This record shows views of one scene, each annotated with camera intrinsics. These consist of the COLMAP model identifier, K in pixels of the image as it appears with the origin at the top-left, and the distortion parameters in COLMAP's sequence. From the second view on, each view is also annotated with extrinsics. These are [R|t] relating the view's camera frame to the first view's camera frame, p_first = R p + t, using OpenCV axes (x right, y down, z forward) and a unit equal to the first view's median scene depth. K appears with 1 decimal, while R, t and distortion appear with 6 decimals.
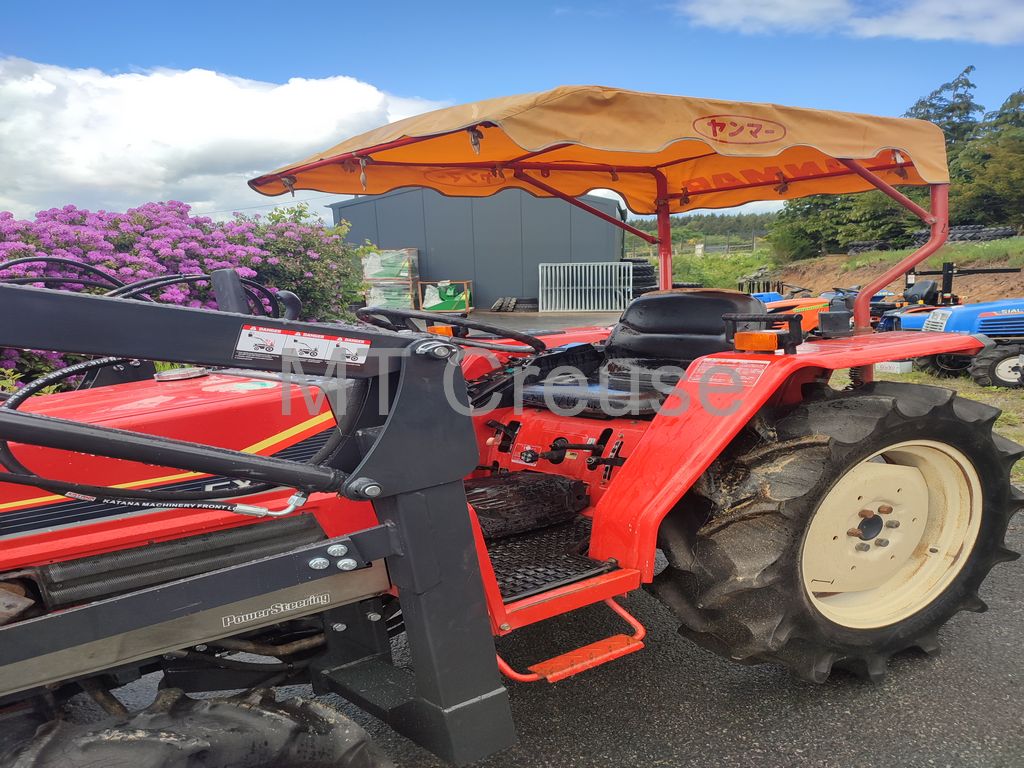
lens RADIAL K [[425.5, 0, 512.4], [0, 425.5, 330.9], [0, 0, 1]] dist [0.005242, 0.000406]
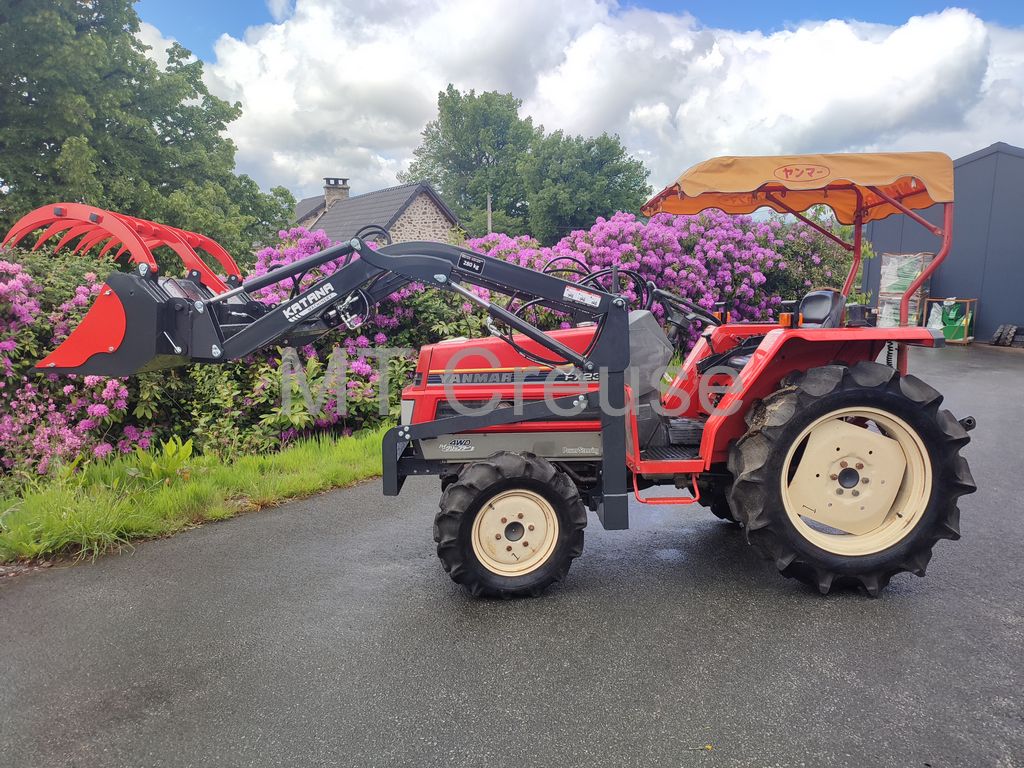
lens RADIAL K [[725.1, 0, 512.0], [0, 725.1, 384.0], [0, 0, 1]] dist [0.010355, -0.001753]
pose [[0.494664, 0.164947, -0.853288, 1.601162], [-0.173598, 0.980791, 0.088957, 0.129149], [0.851570, 0.104126, 0.513796, -0.727181]]
